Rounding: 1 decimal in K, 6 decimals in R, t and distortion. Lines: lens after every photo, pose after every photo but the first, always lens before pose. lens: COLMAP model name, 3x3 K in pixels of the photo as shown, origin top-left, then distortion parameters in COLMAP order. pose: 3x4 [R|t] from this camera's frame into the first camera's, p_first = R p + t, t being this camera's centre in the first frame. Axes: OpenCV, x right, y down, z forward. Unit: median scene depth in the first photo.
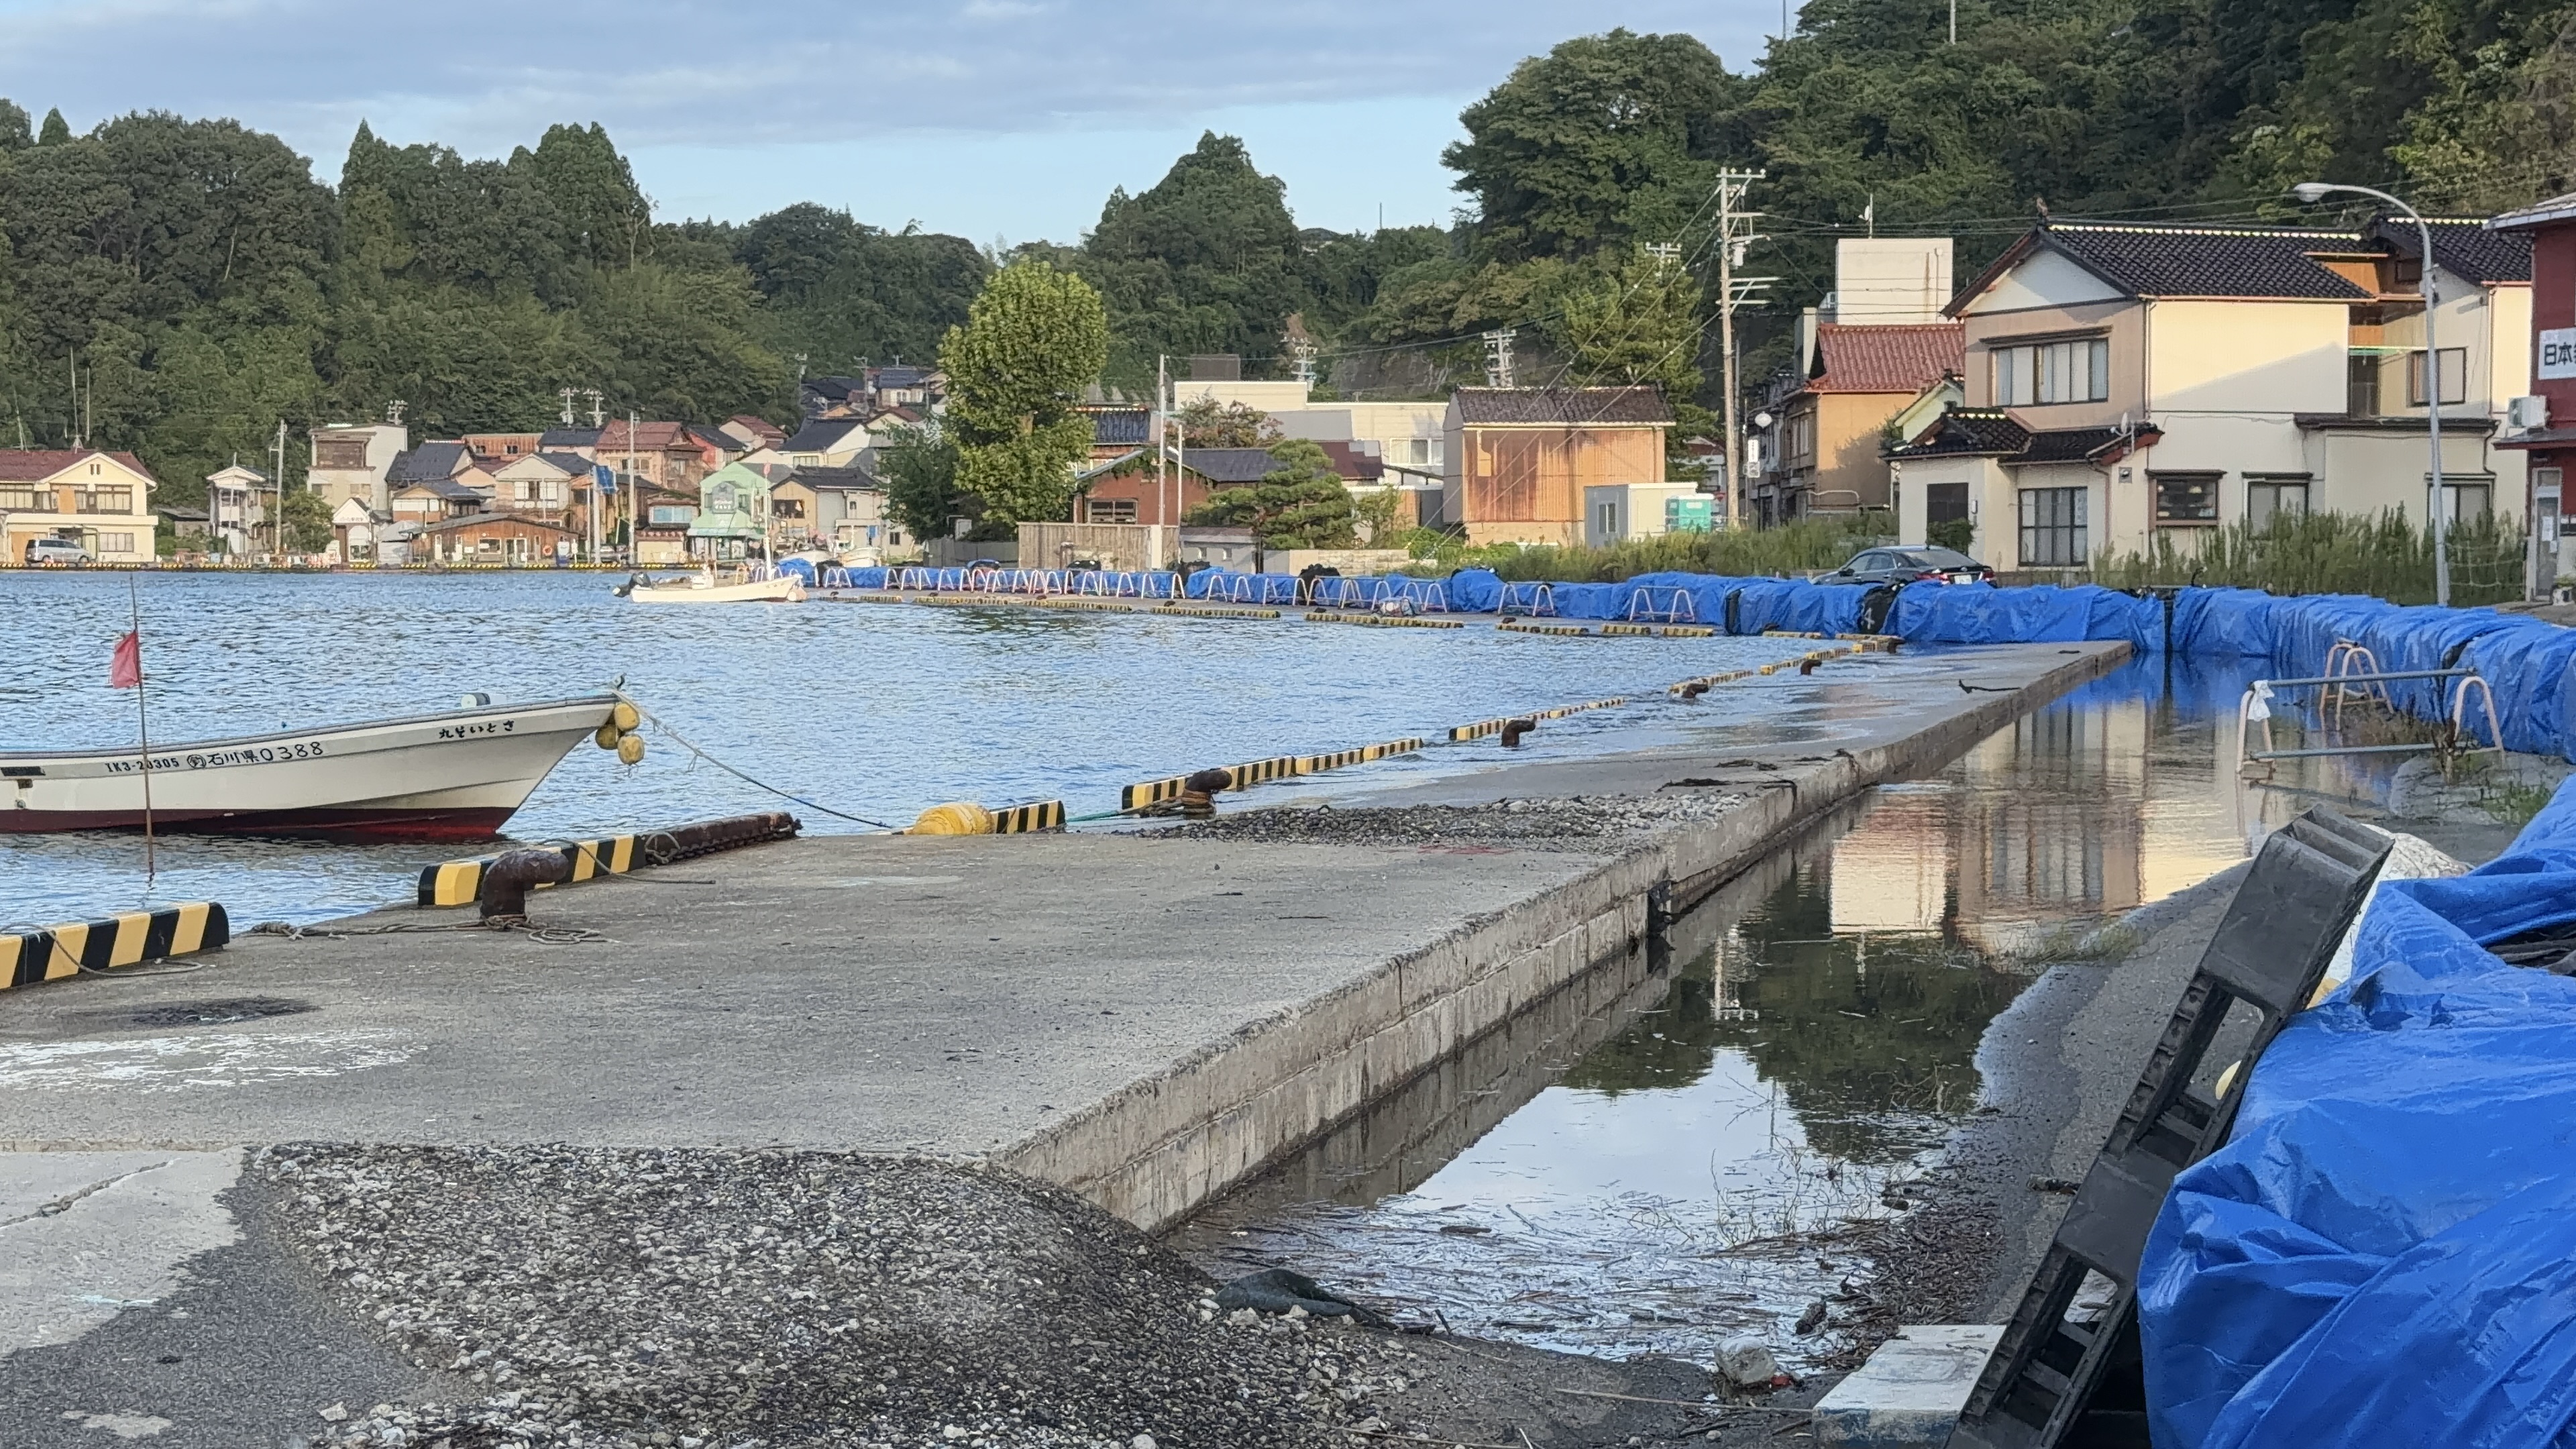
lens RADIAL K [[4380.2, 0, 1284.6], [0, 4380.2, 724.3], [0, 0, 1]] dist [0.223636, 0.000000]
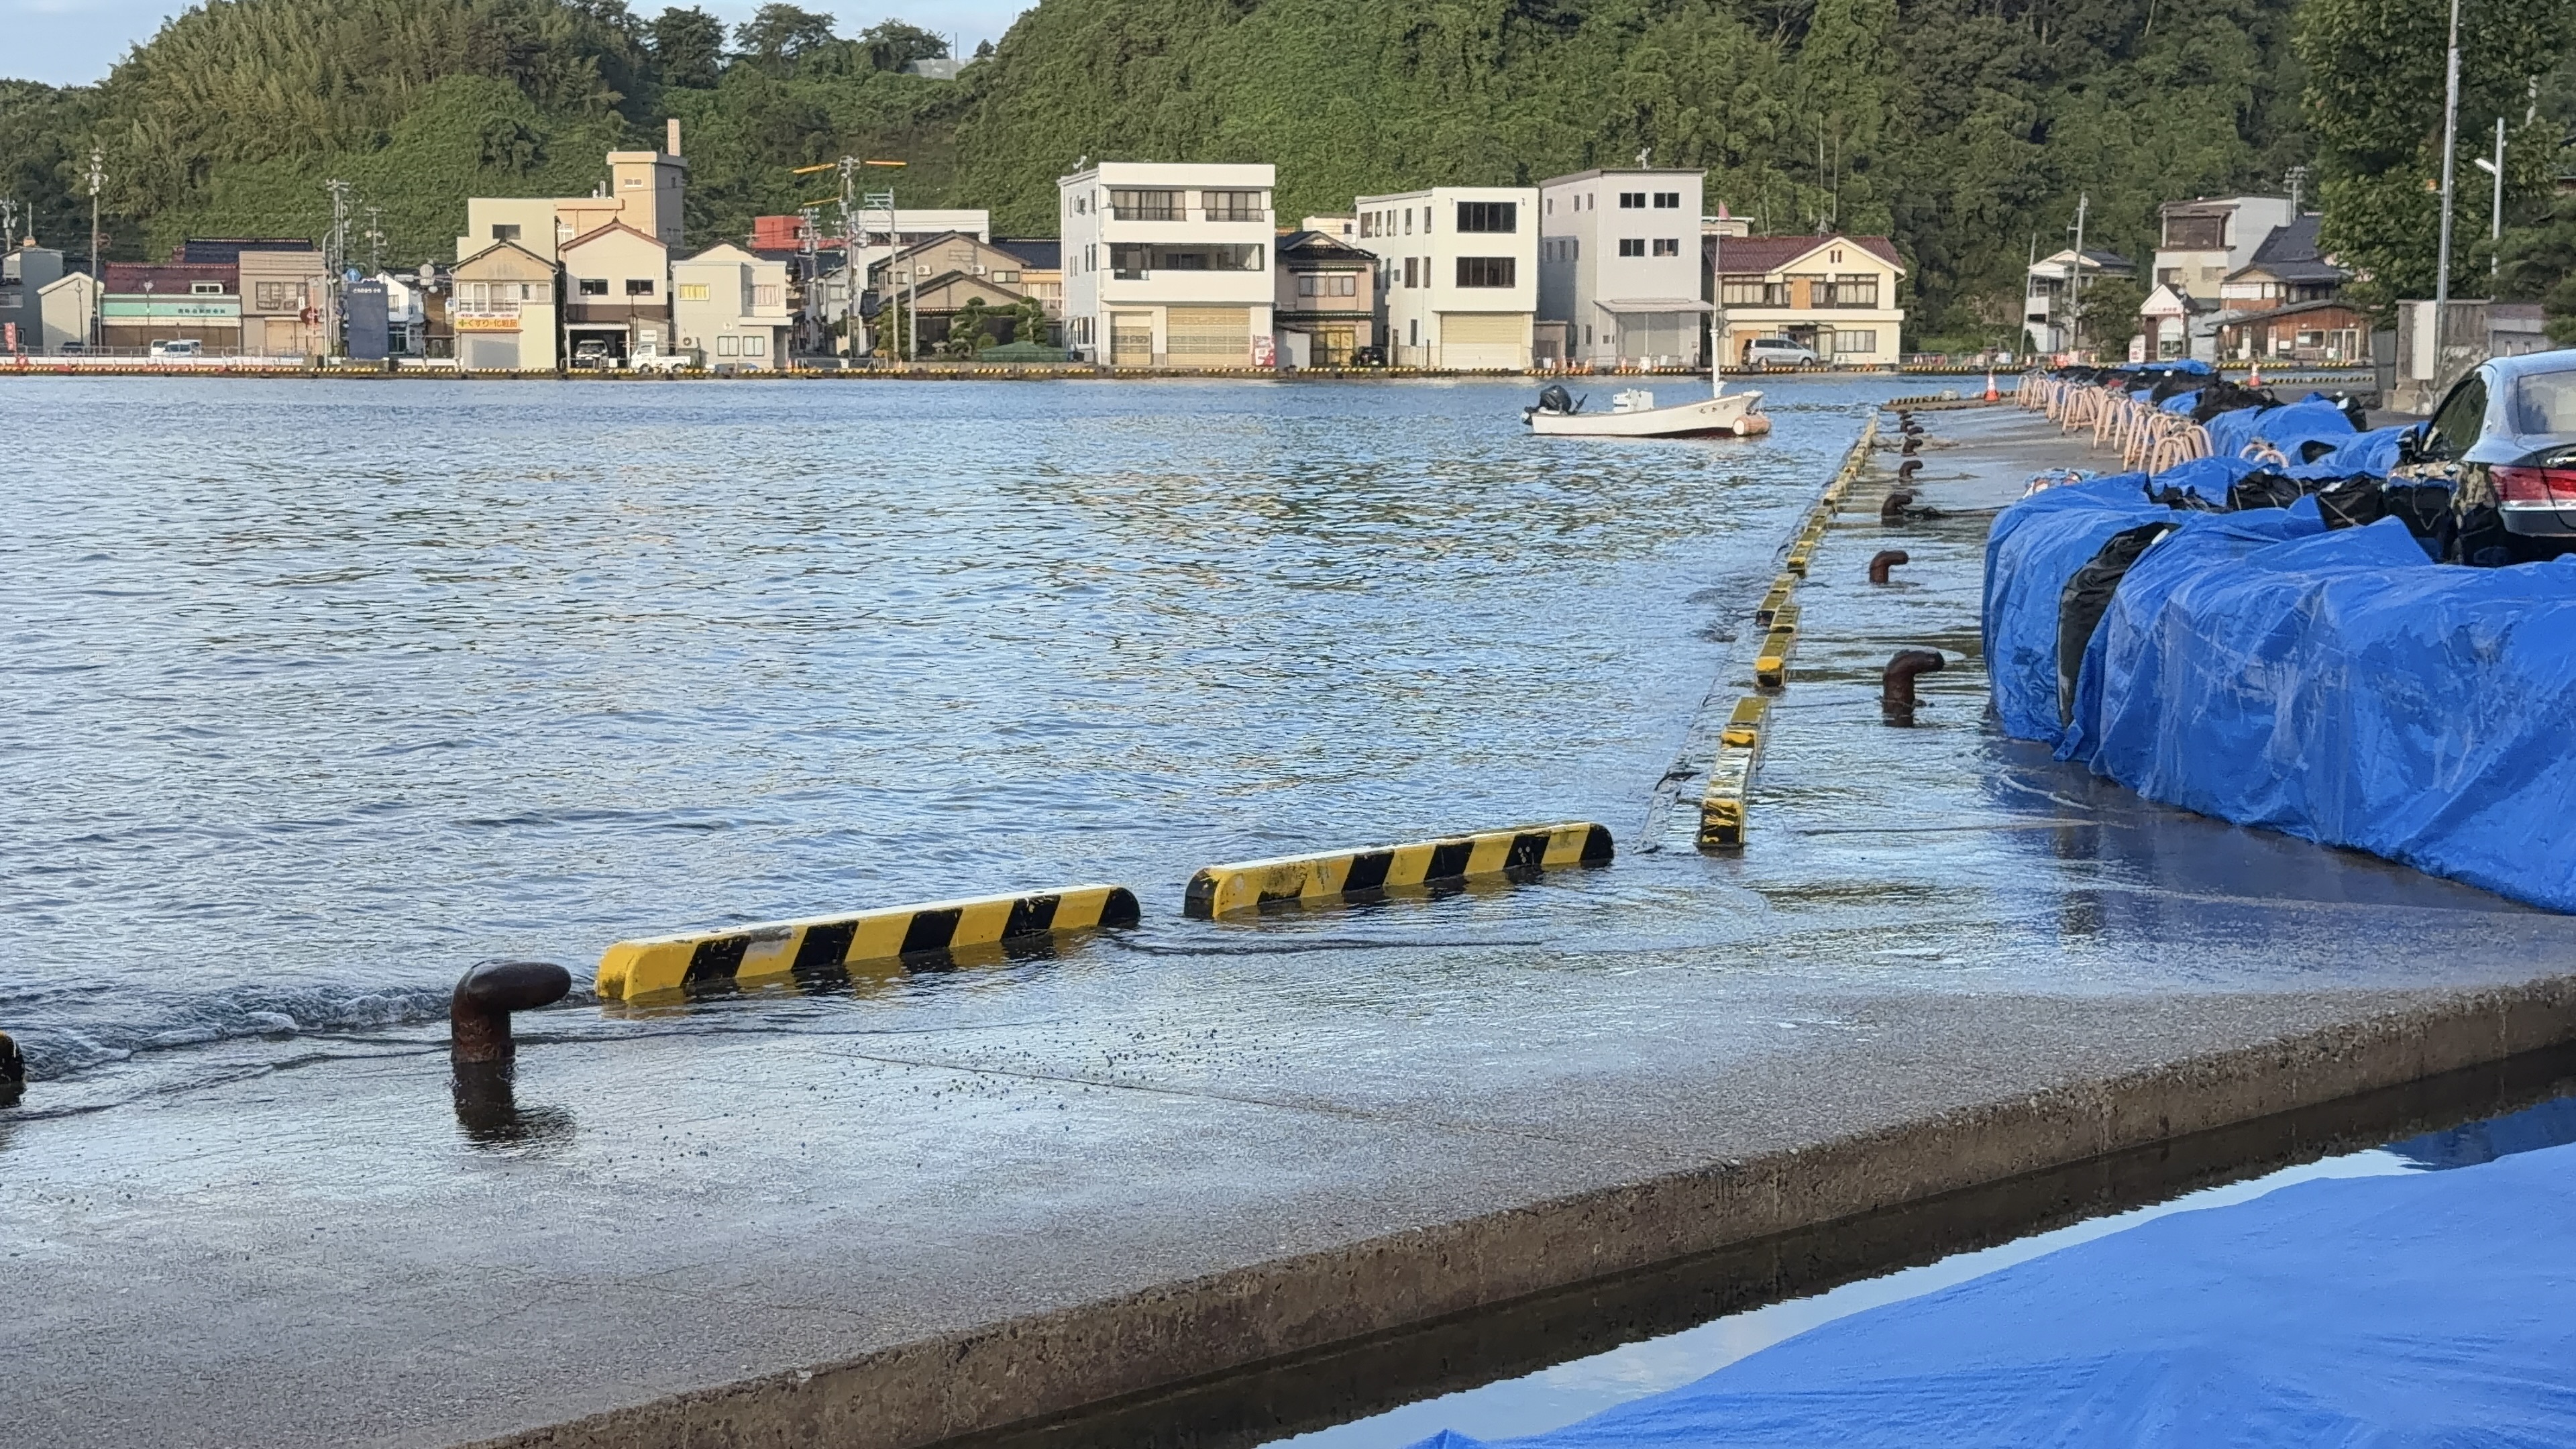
lens RADIAL K [[4380.2, 0, 1270.9], [0, 4380.2, 748.0], [0, 0, 1]] dist [0.223636, 0.000000]
pose [[0.872558, 0.043564, -0.486564, 0.053194], [-0.018527, 0.998250, 0.056152, -0.007493], [0.488159, -0.039981, 0.871838, 0.183669]]
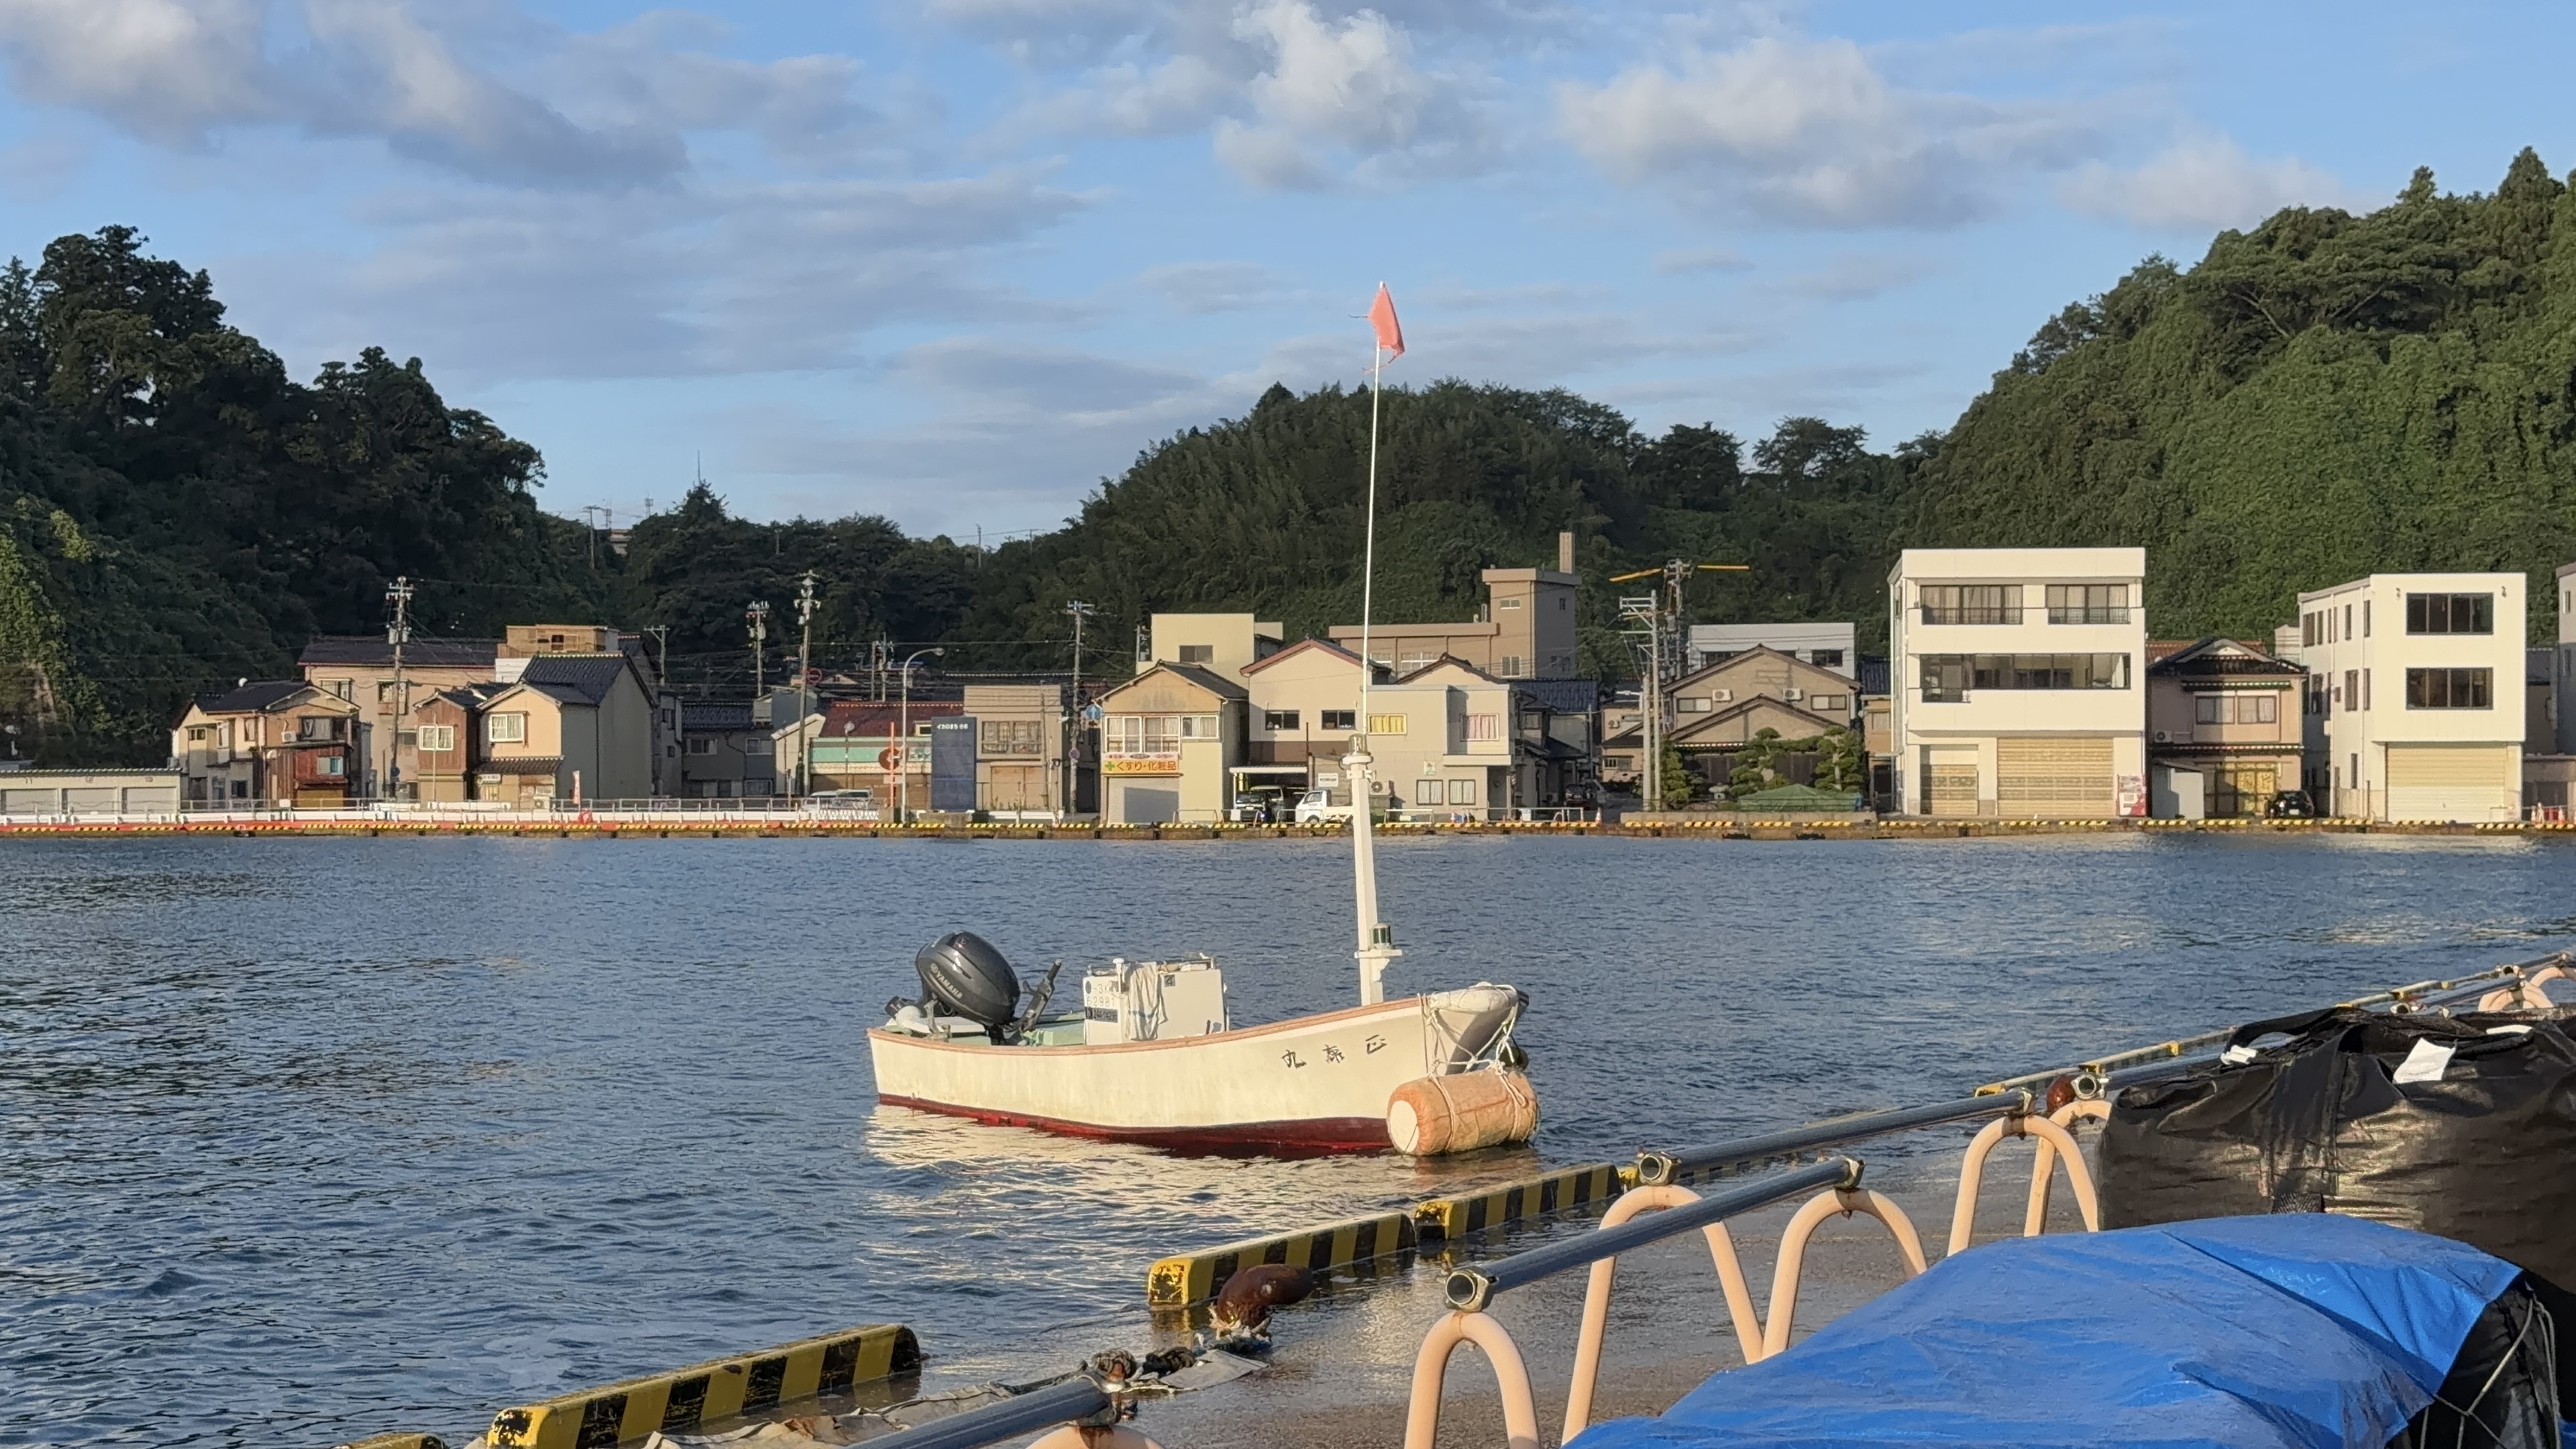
lens RADIAL K [[4380.2, 0, 1281.3], [0, 4380.2, 743.6], [0, 0, 1]] dist [0.223636, 0.000000]
pose [[0.713045, -0.009191, -0.701058, -0.001663], [-0.025602, 0.998906, -0.039136, -0.015290], [0.700651, 0.045854, 0.712030, 0.368689]]
